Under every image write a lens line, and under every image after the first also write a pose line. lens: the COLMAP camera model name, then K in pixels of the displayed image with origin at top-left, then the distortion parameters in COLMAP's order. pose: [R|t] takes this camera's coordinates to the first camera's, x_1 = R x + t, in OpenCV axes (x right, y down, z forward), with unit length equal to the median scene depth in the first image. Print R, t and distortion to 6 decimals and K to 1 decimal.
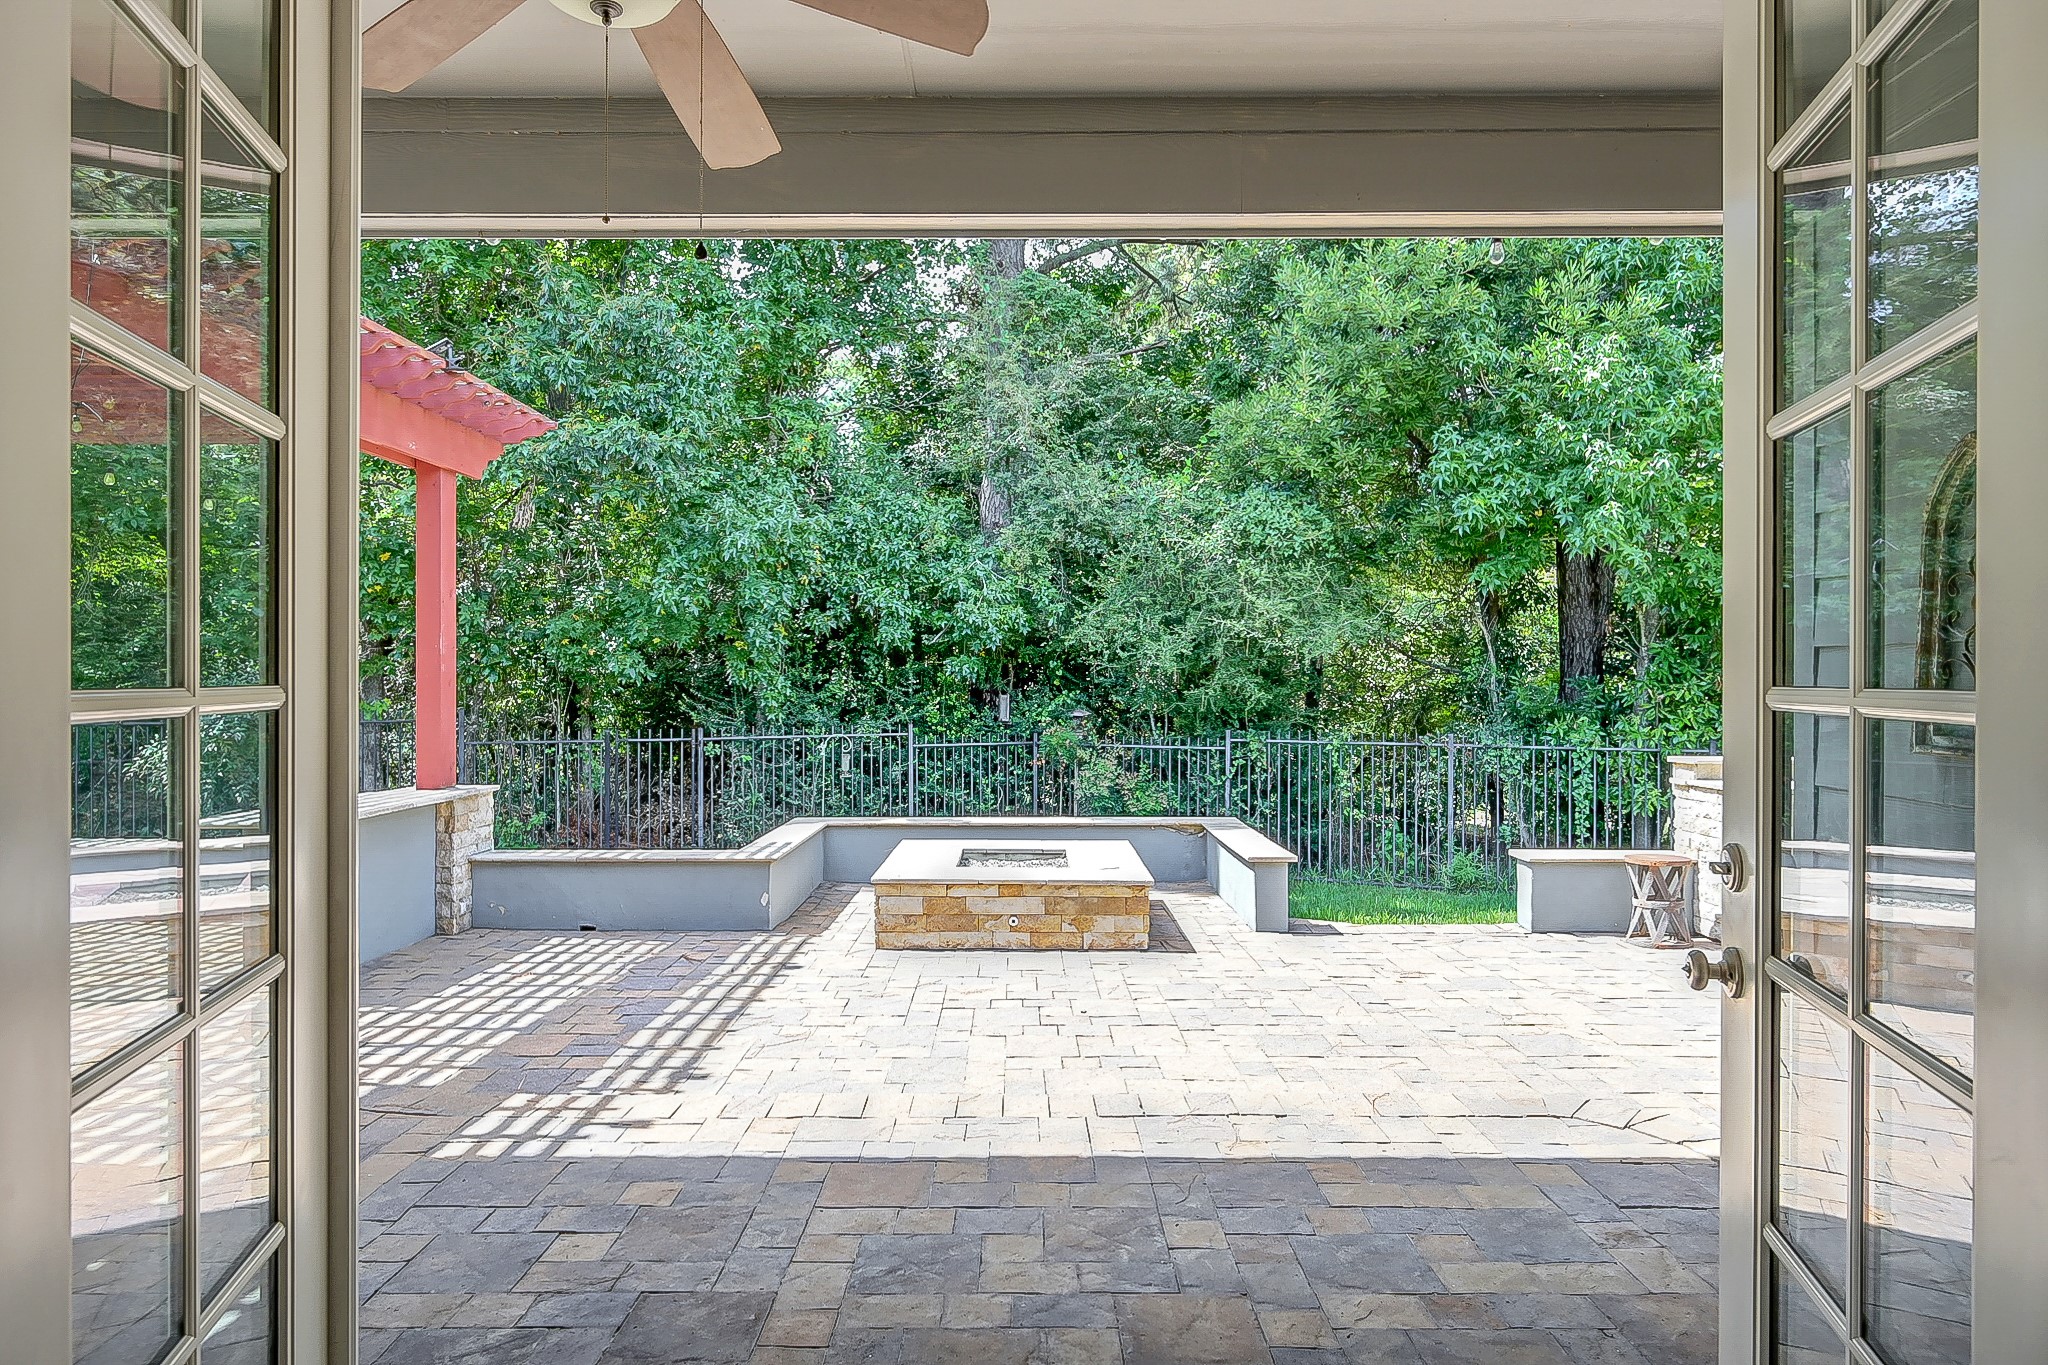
lens RADIAL K [[1176.3, 0, 1022.5], [0, 1176.3, 686.5], [0, 0, 1]] dist [0.000781, 0.000162]
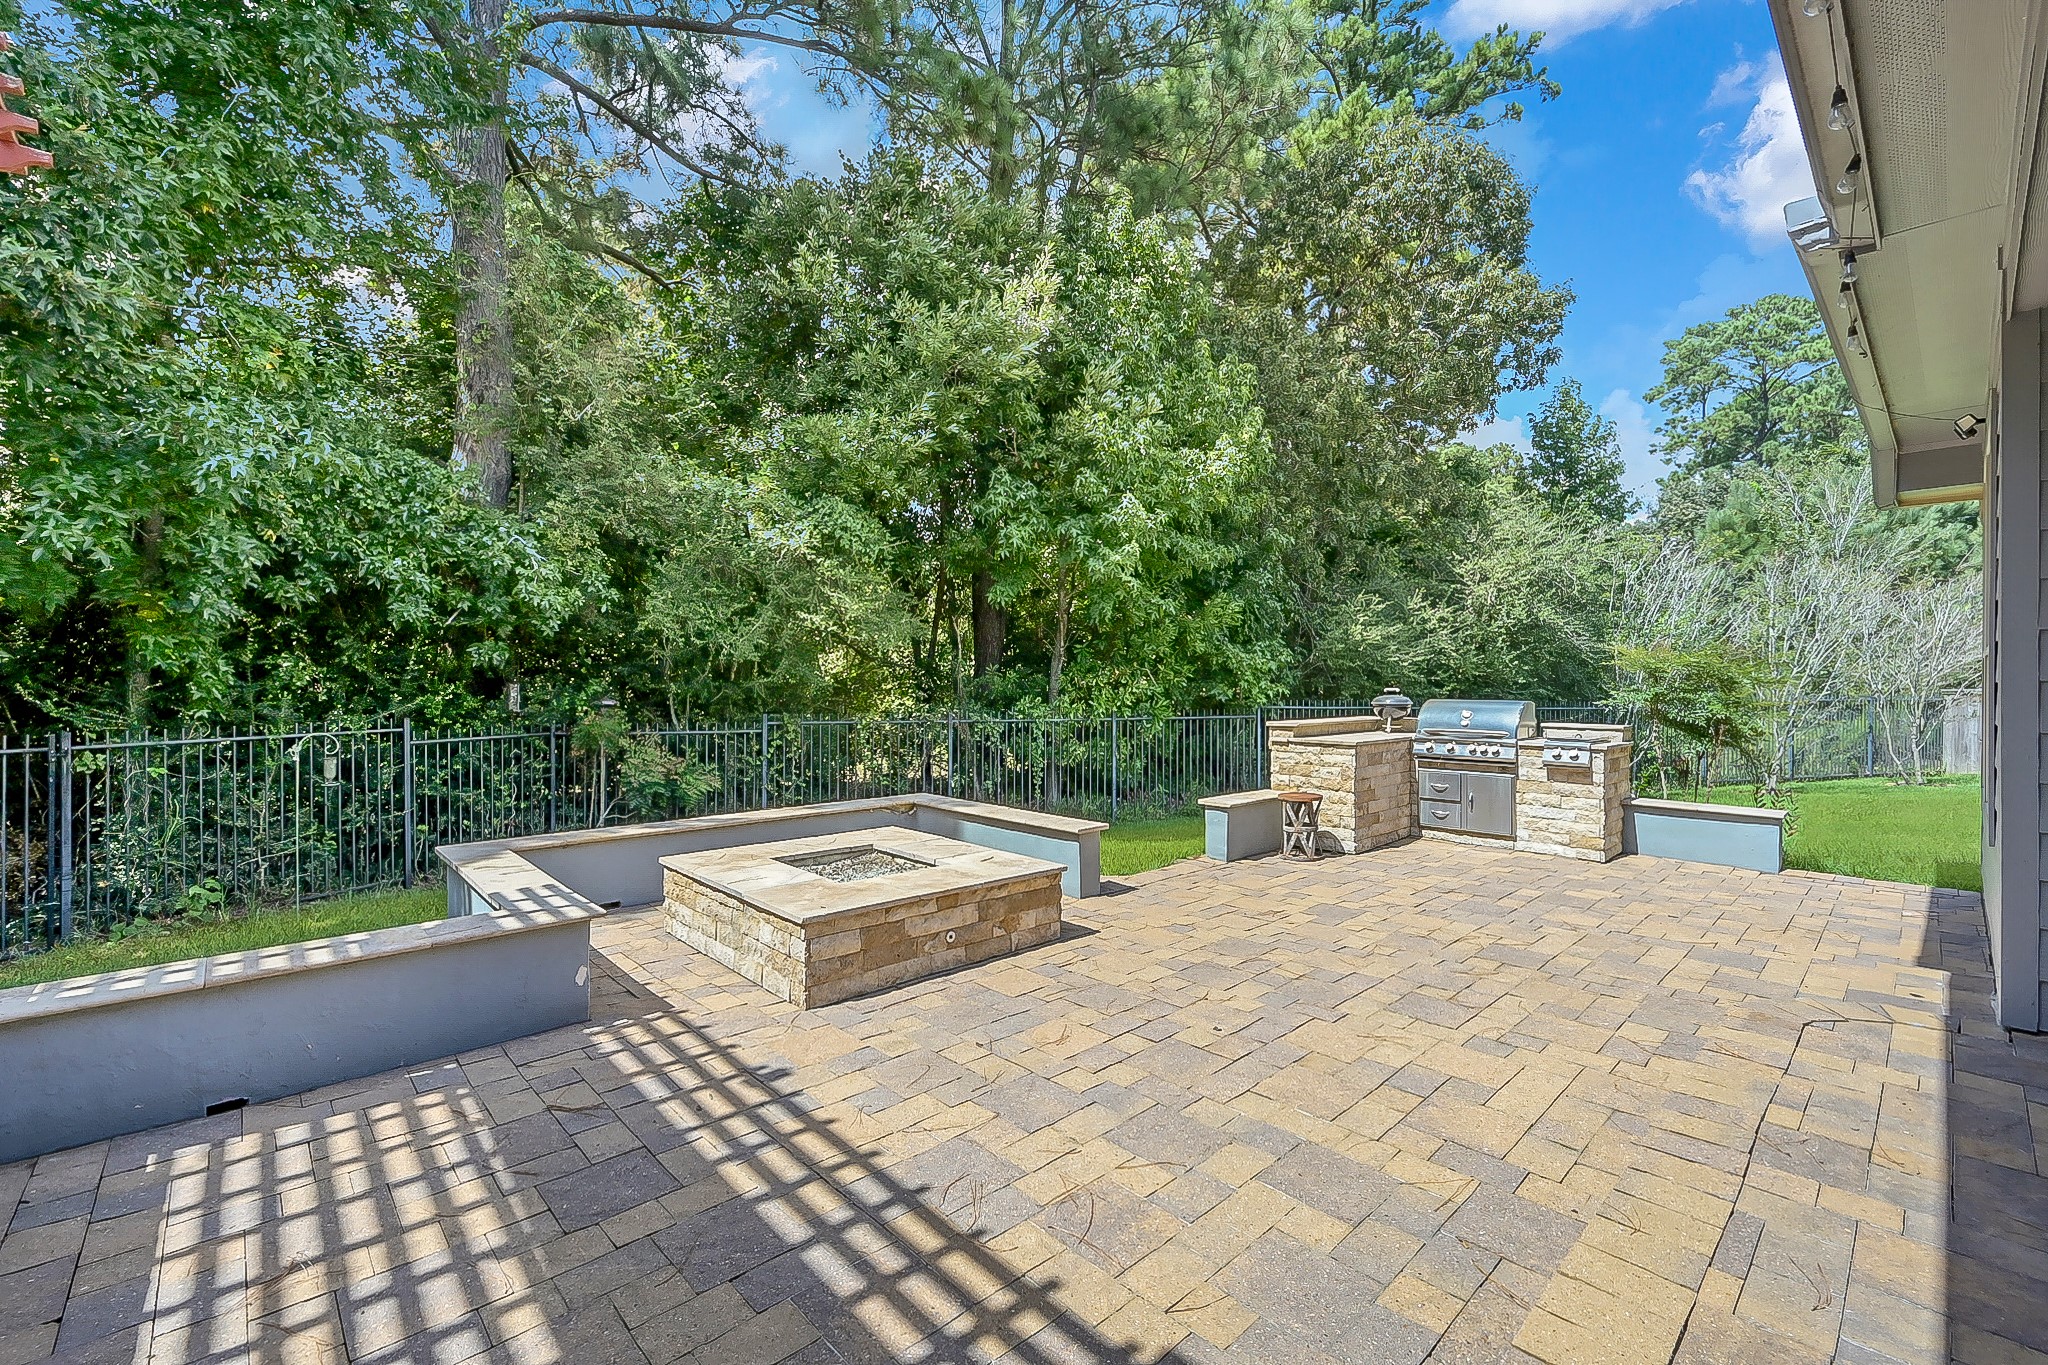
lens RADIAL K [[846.3, 0, 1028.4], [0, 846.3, 693.5], [0, 0, 1]] dist [-0.003556, -0.000271]
pose [[0.738107, -0.011241, 0.674591, -0.189045], [0.001100, 0.999880, 0.015457, 0.005065], [-0.674683, -0.010667, 0.738030, 0.247383]]
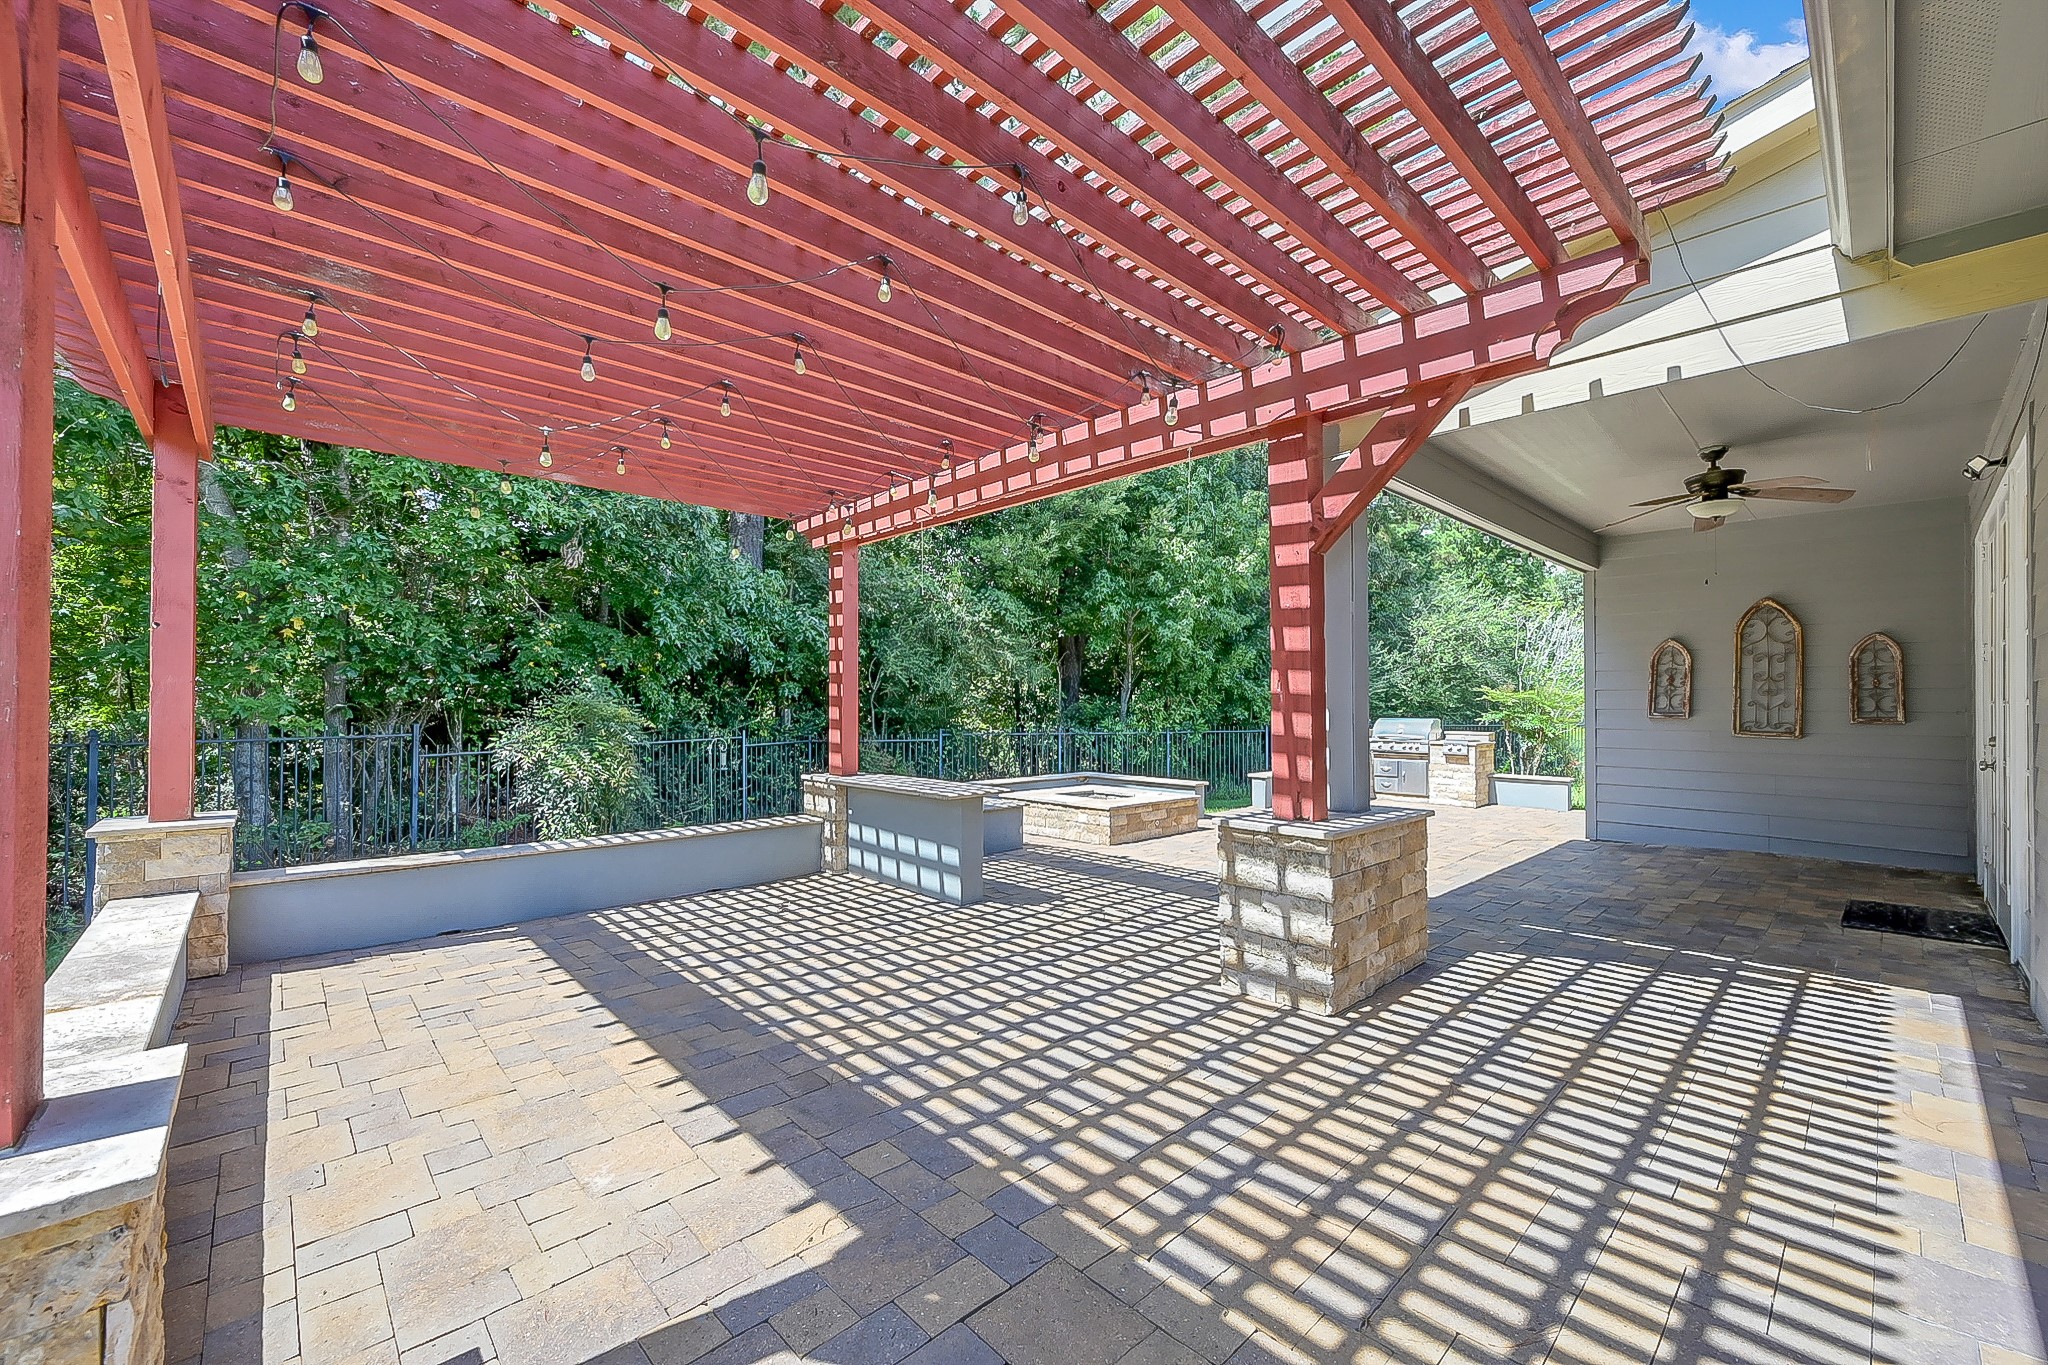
lens RADIAL K [[814.2, 0, 1002.5], [0, 814.2, 666.1], [0, 0, 1]] dist [0.001140, 0.000183]
pose [[0.750198, 0.027937, 0.660623, -0.541729], [0.001964, 0.999008, -0.044477, -0.000427], [-0.661210, 0.034664, 0.749399, 0.072689]]
